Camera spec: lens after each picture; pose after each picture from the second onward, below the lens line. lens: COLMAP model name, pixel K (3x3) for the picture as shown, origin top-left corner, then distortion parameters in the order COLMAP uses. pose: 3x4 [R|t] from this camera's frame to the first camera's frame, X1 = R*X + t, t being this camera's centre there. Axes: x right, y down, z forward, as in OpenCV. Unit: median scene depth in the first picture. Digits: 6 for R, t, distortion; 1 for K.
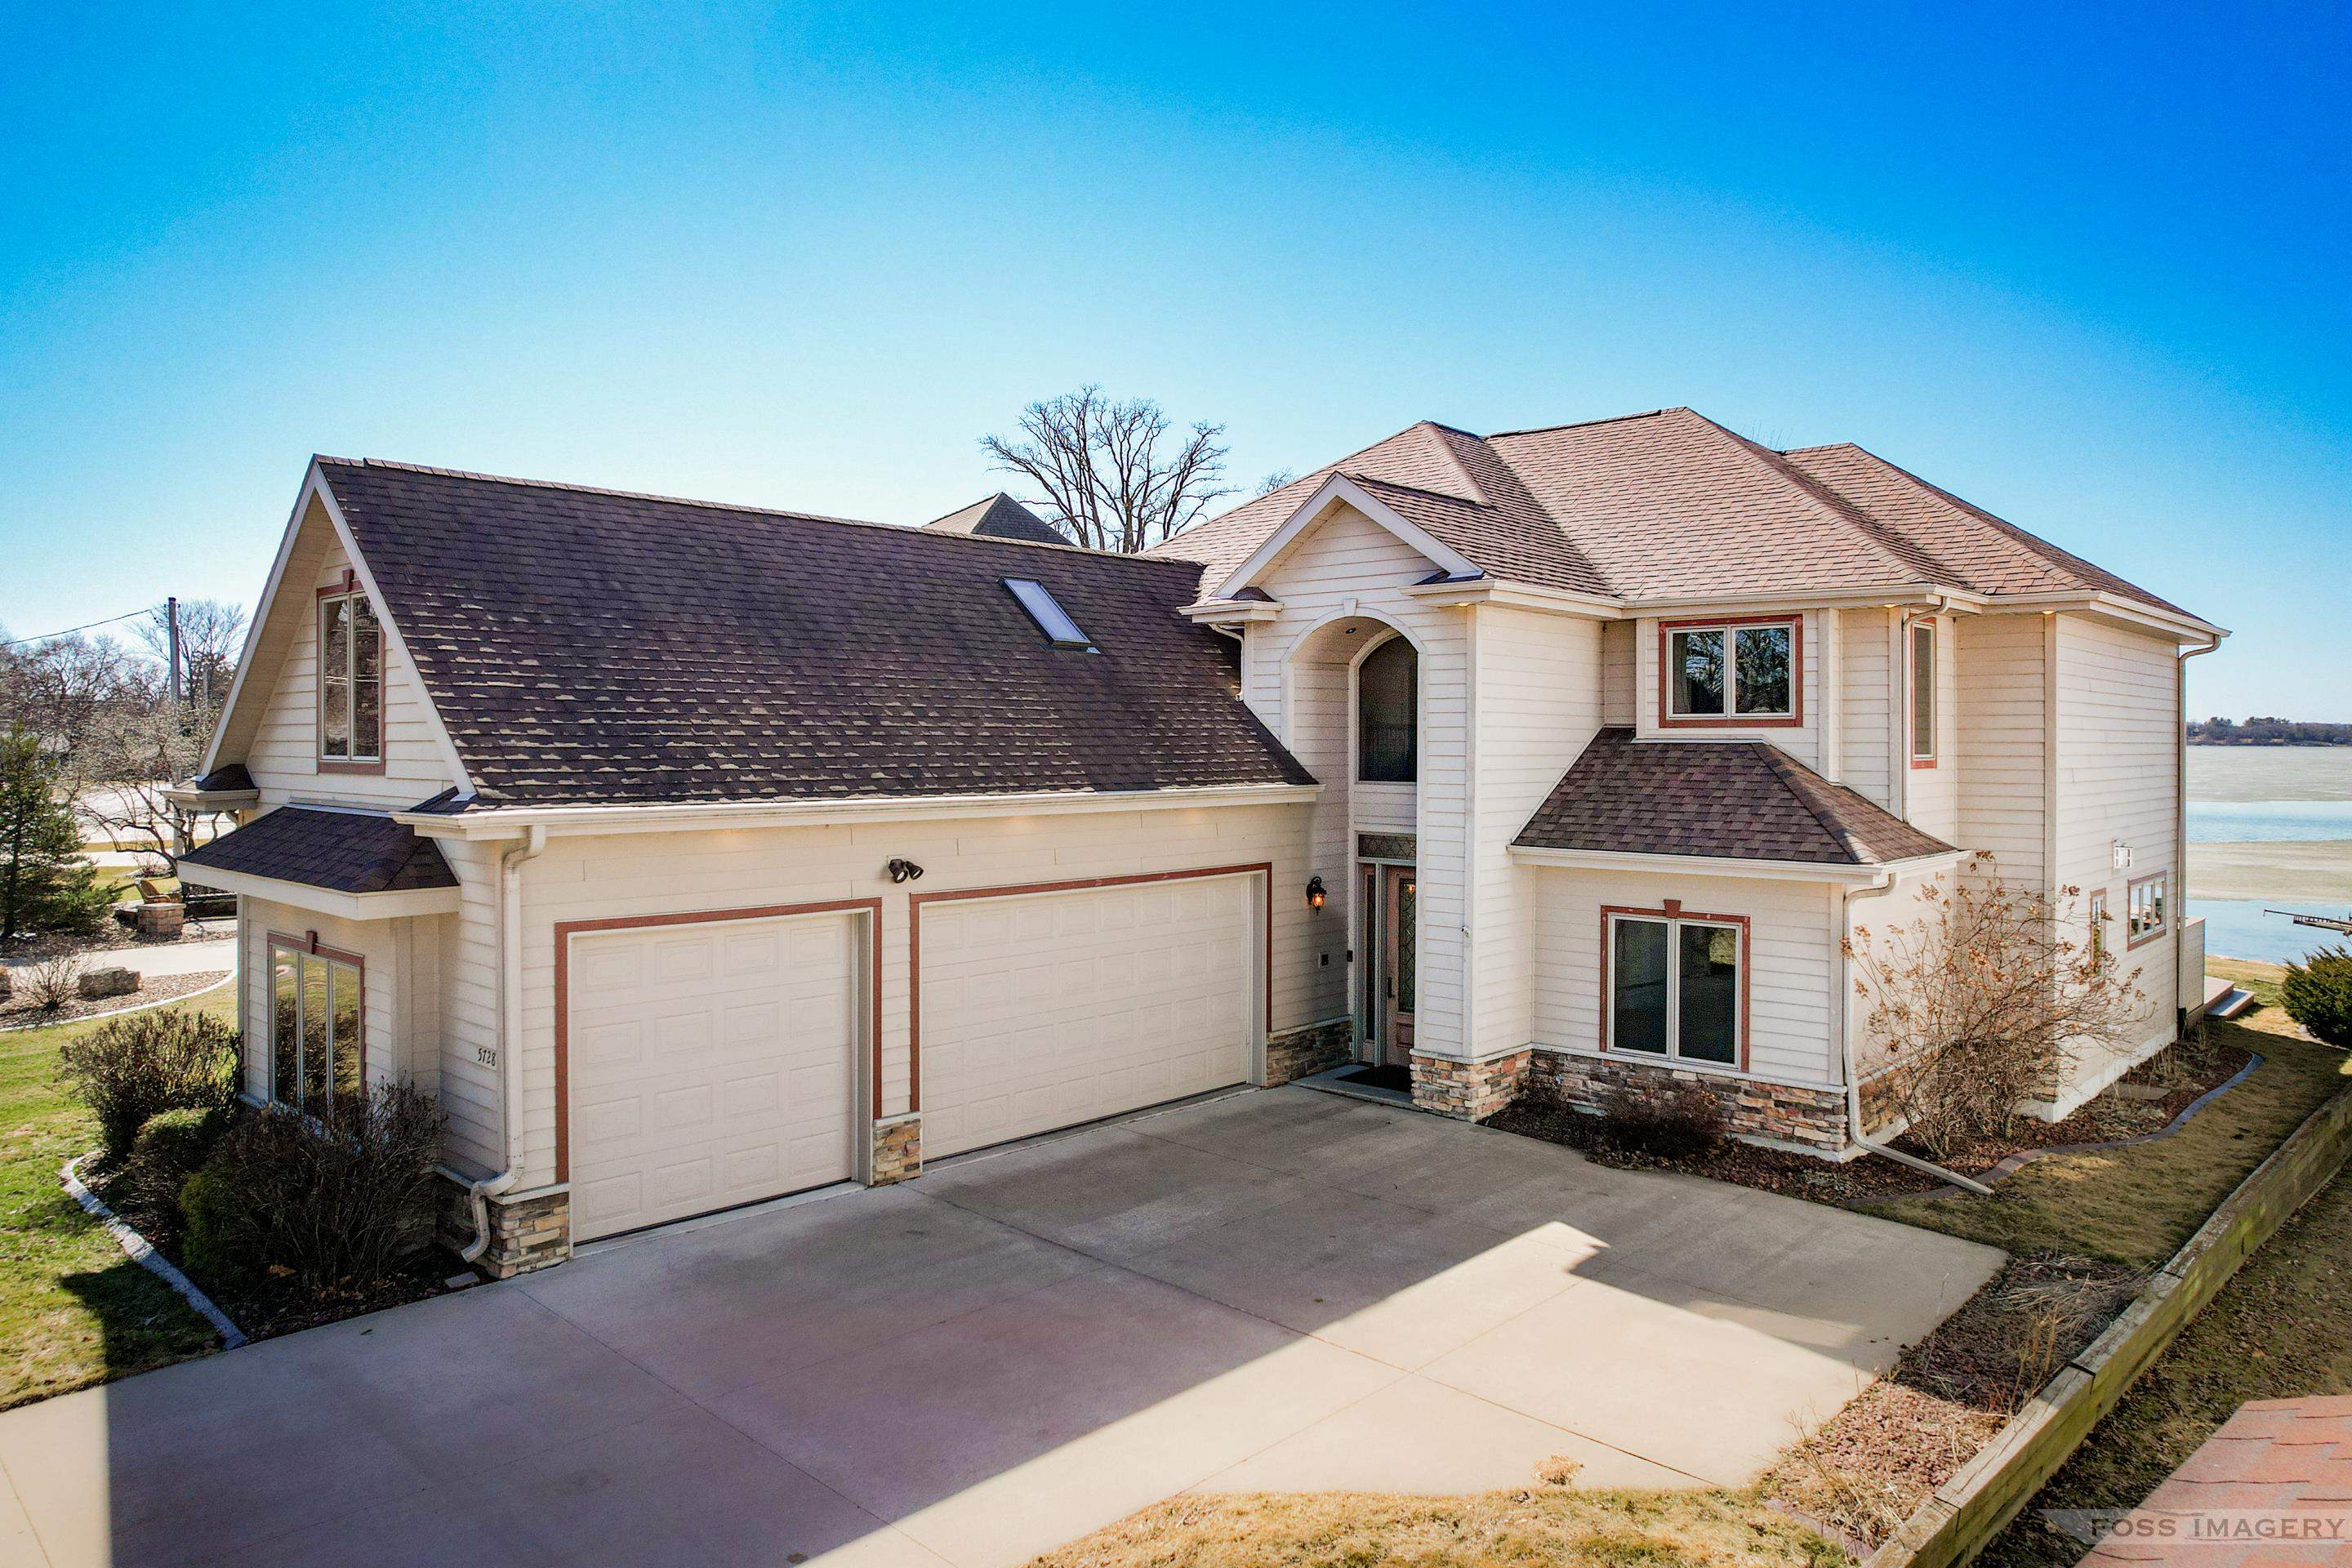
lens RADIAL K [[1556.3, 0, 1165.7], [0, 1556.3, 741.9], [0, 0, 1]] dist [-0.060138, 0.062073]
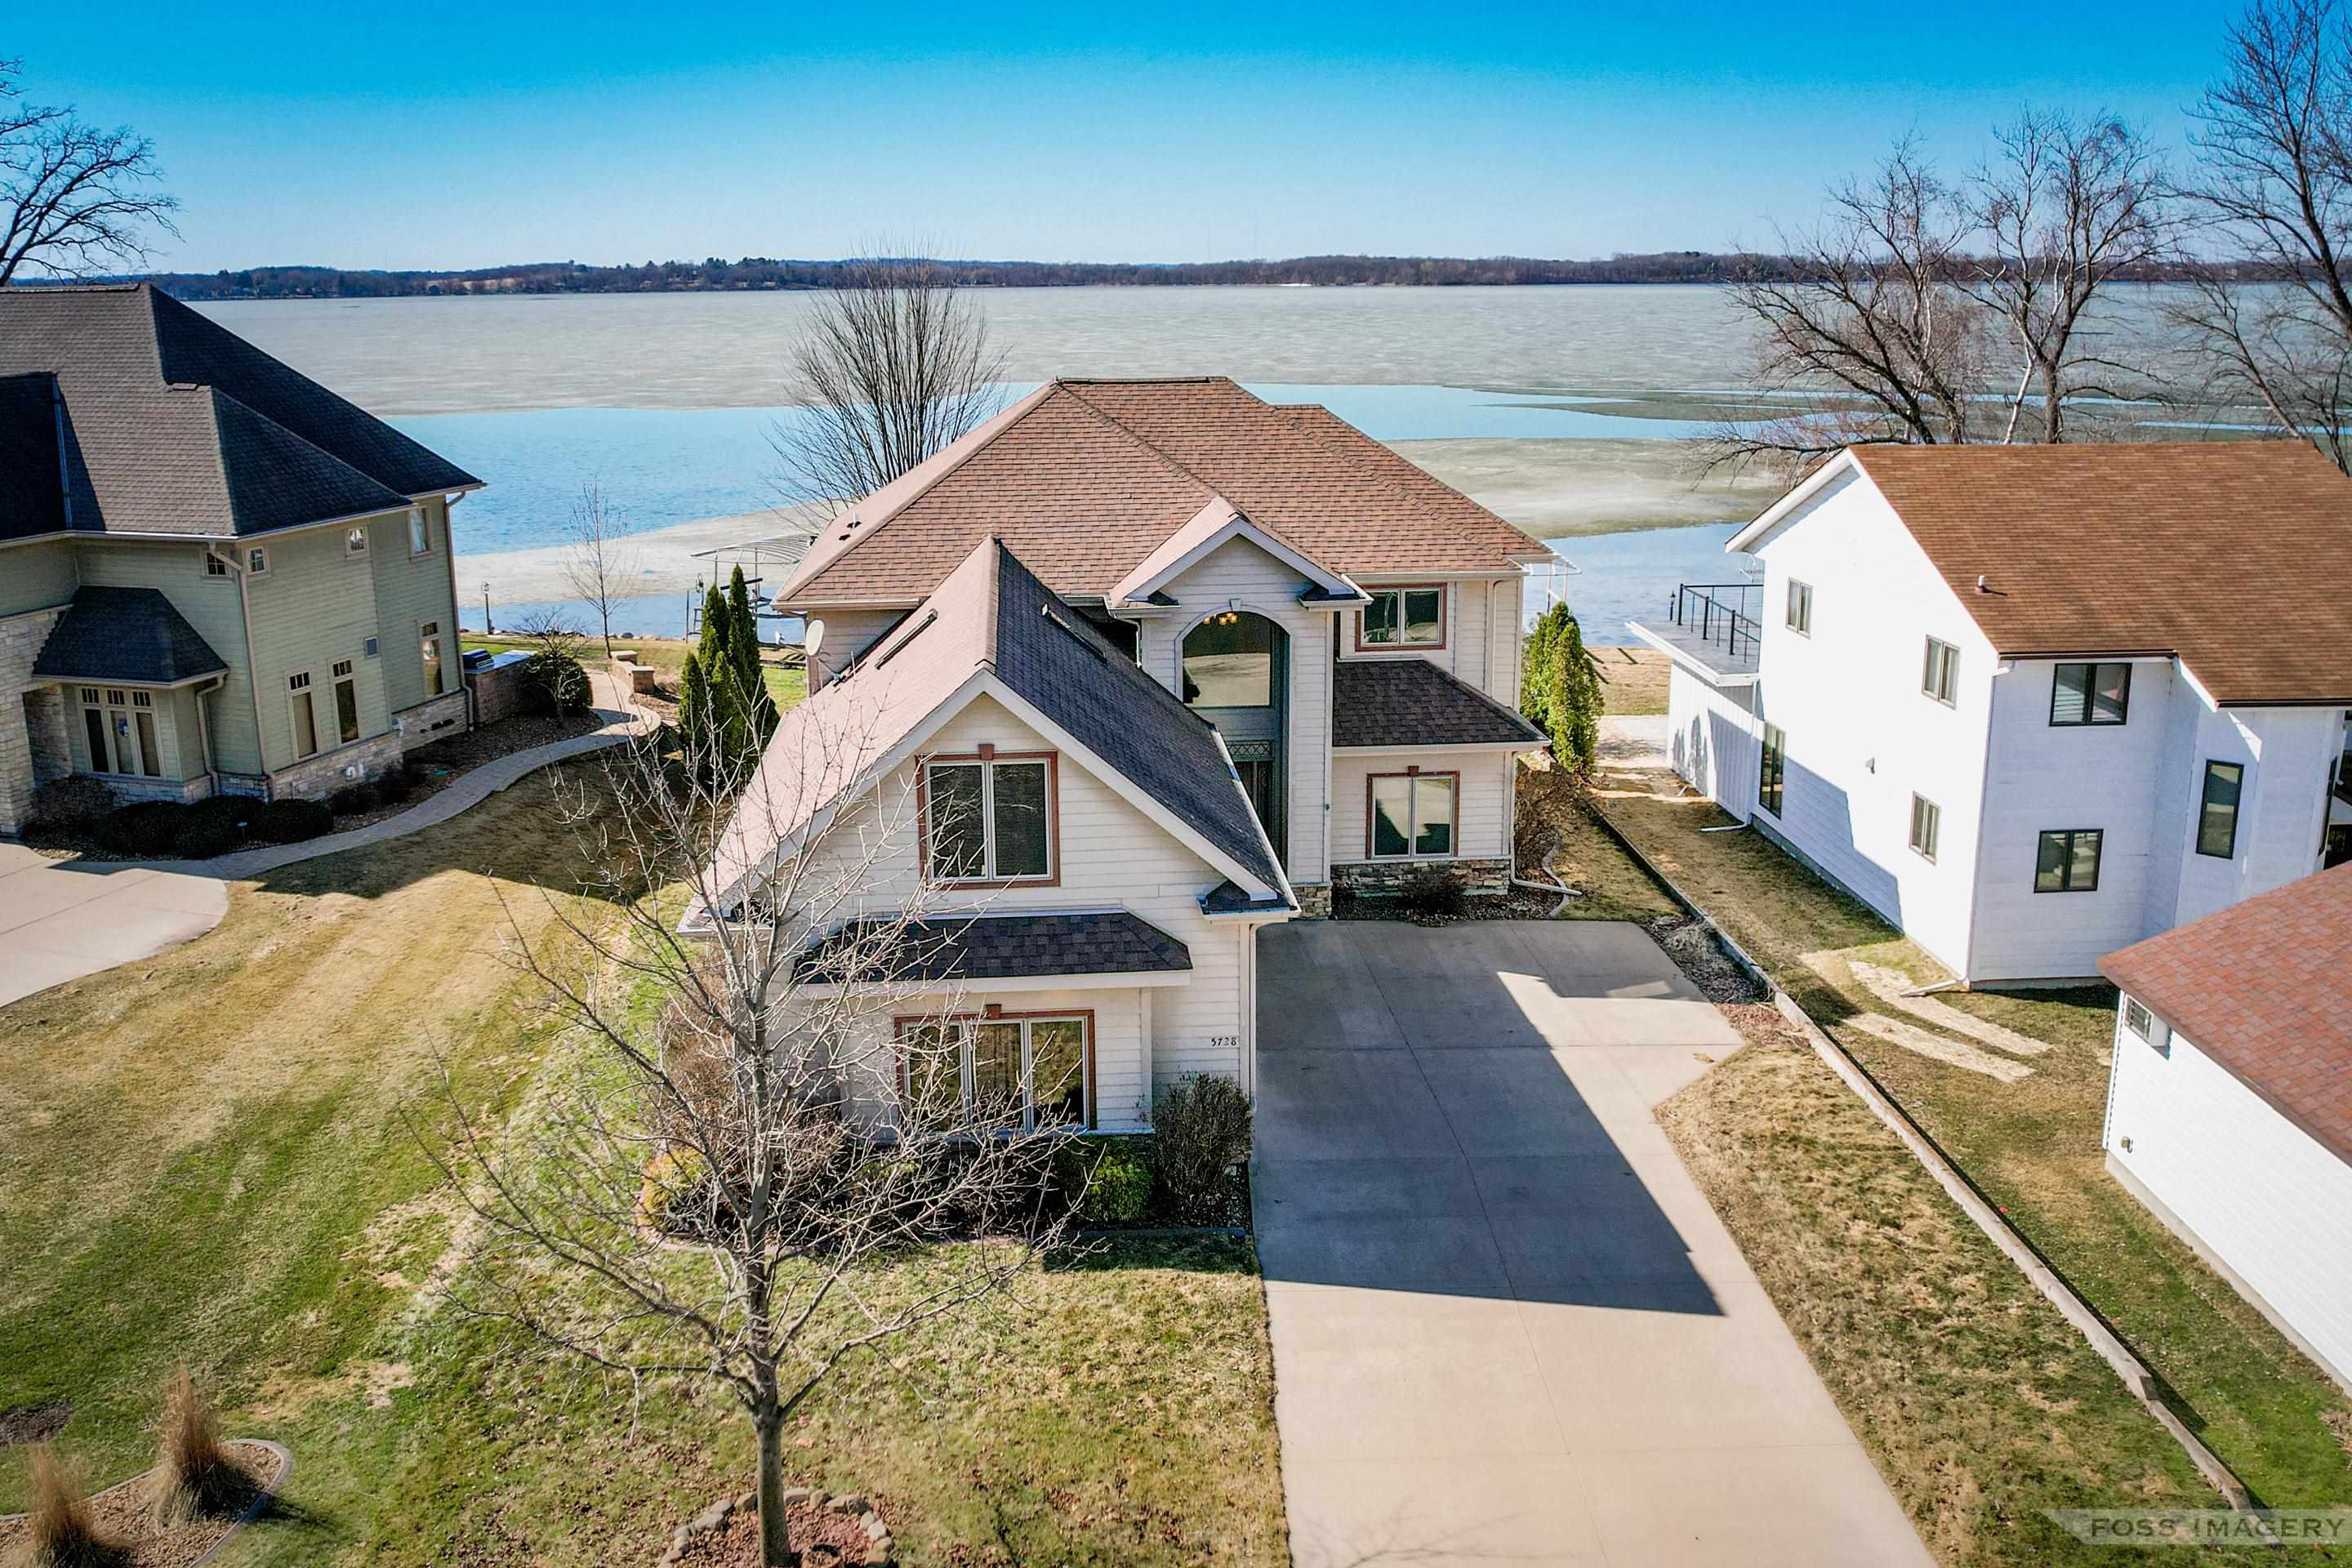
lens RADIAL K [[1903.5, 0, 1176.0], [0, 1903.5, 784.0], [0, 0, 1]] dist [0.002130, 0.000242]
pose [[0.672855, -0.197585, 0.712900, -1.314526], [0.010438, 0.966112, 0.257913, -0.412412], [-0.739701, -0.166096, 0.652115, -0.167717]]
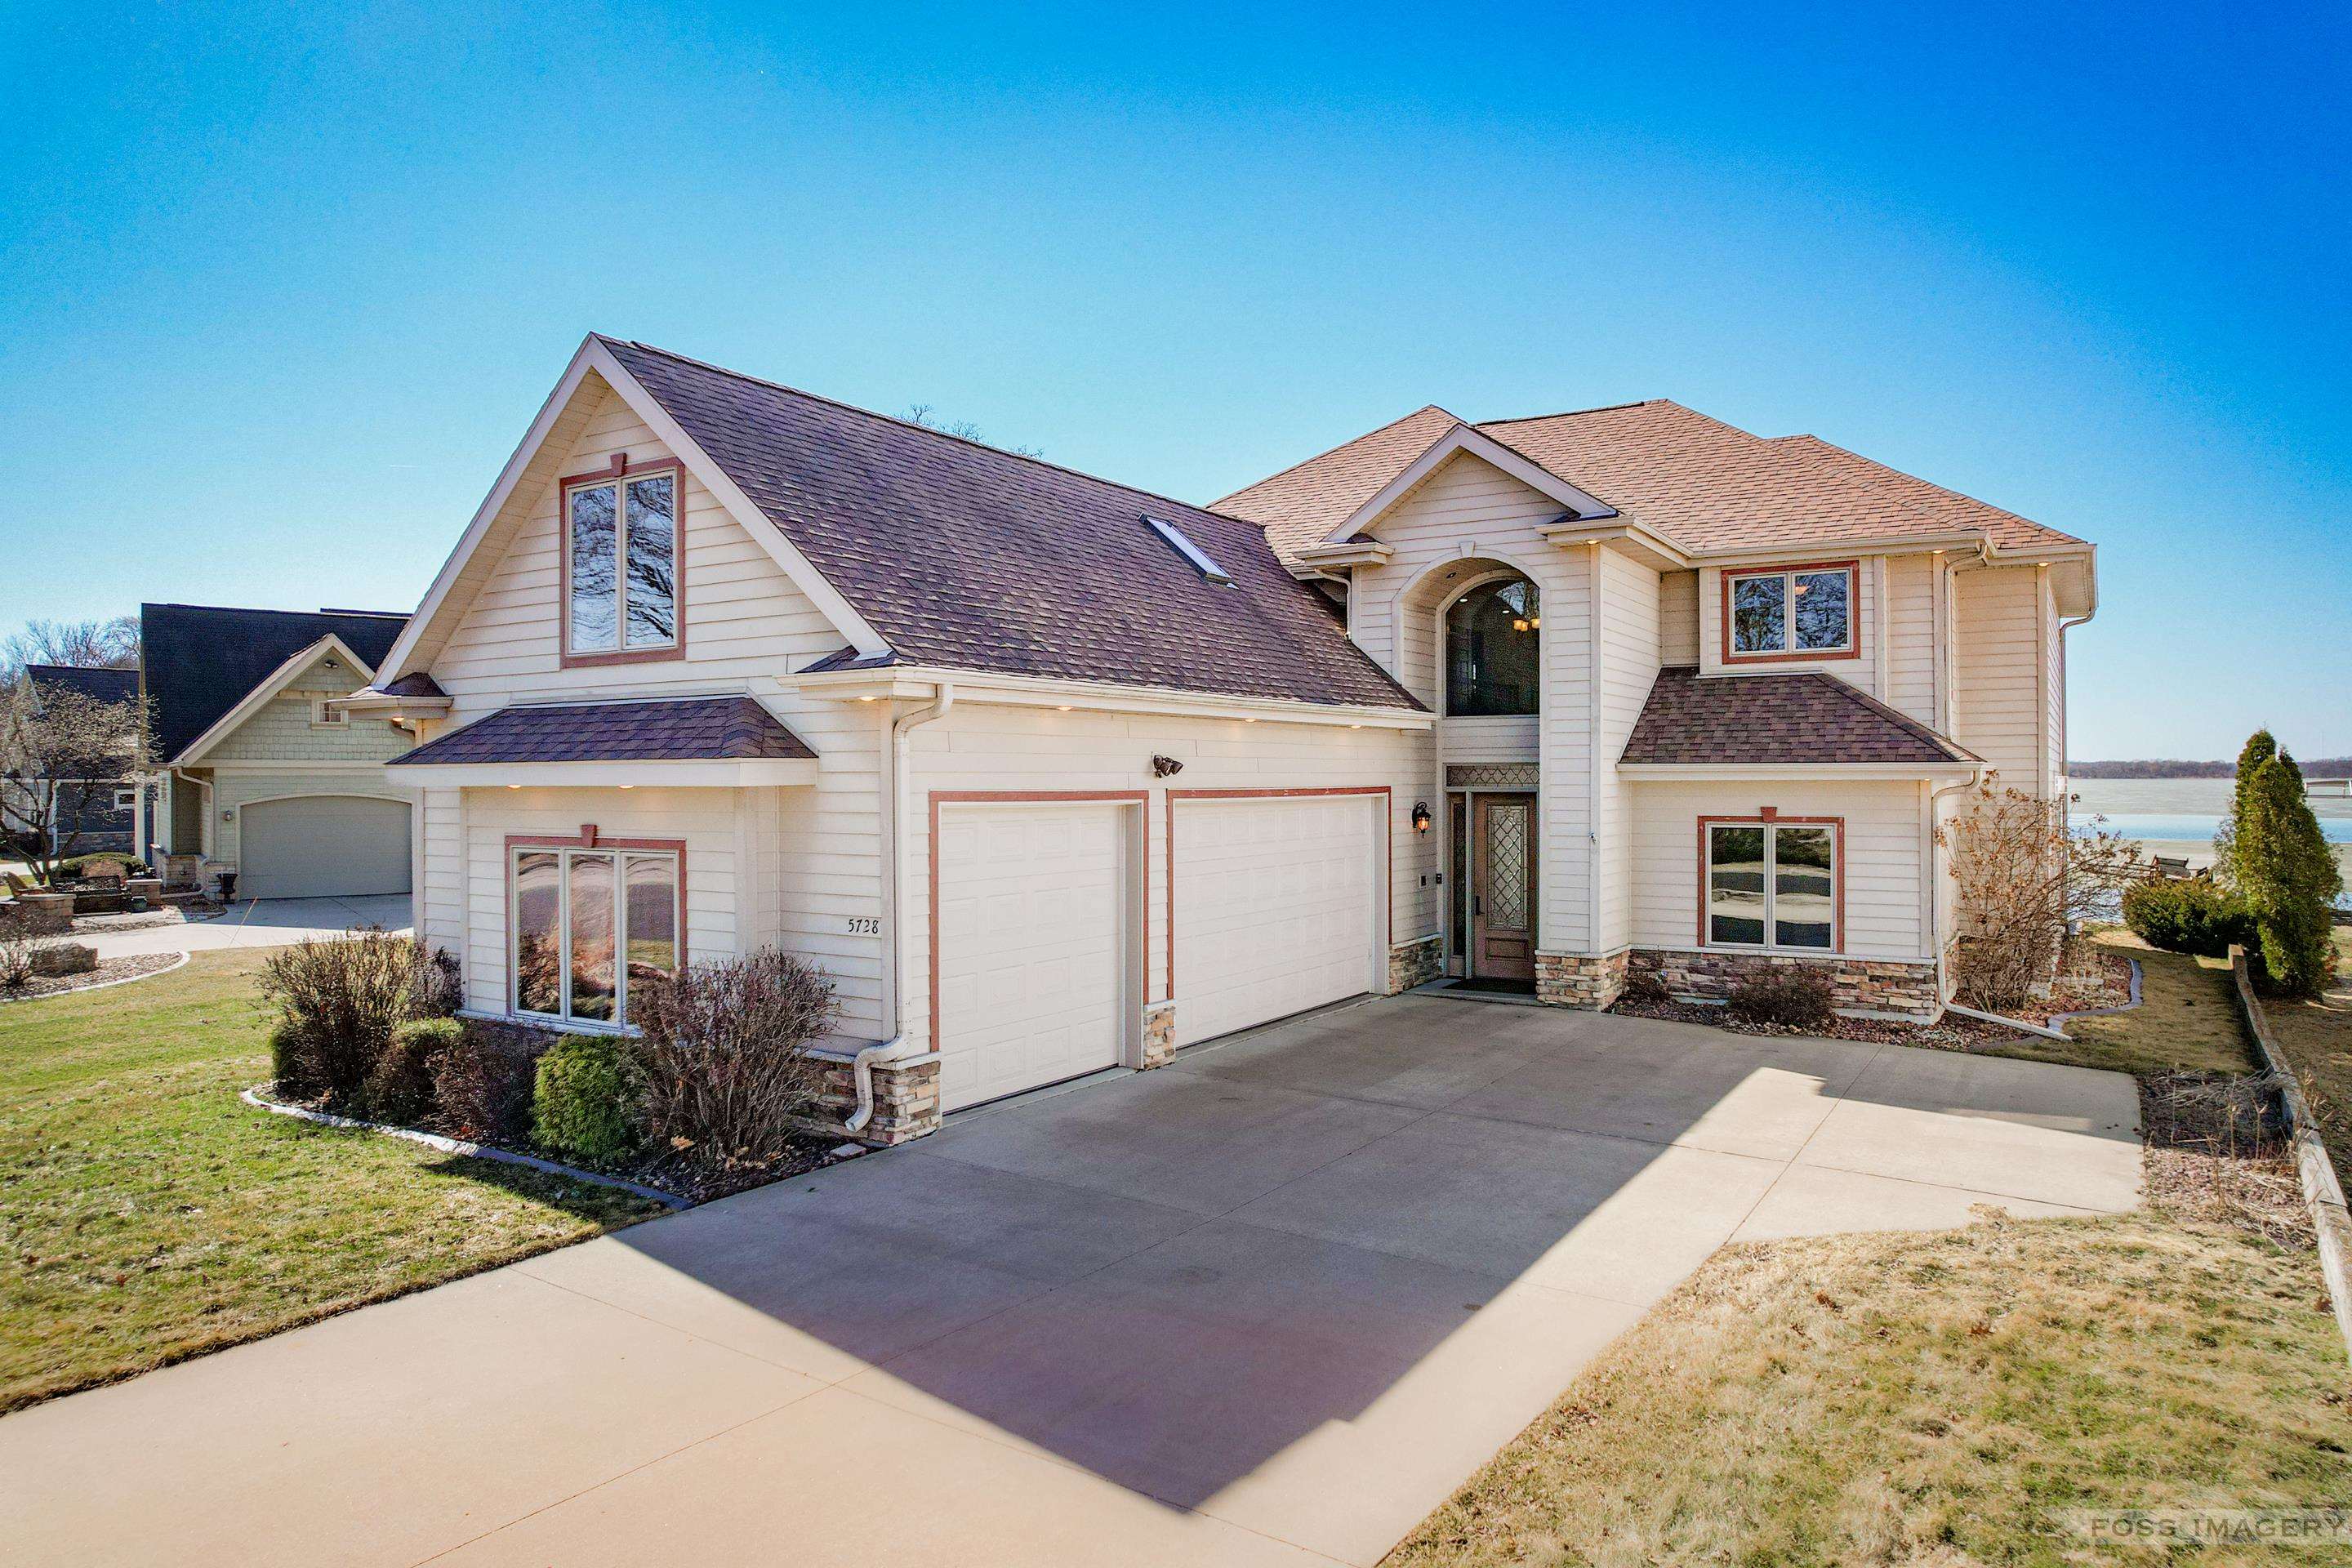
lens RADIAL K [[1493.5, 0, 1176.0], [0, 1493.5, 784.0], [0, 0, 1]] dist [-0.053455, 0.057800]
pose [[0.982450, -0.006242, 0.186421, -0.295012], [0.005716, 0.999978, 0.003355, 0.077701], [-0.186438, -0.002230, 0.982464, 0.014176]]
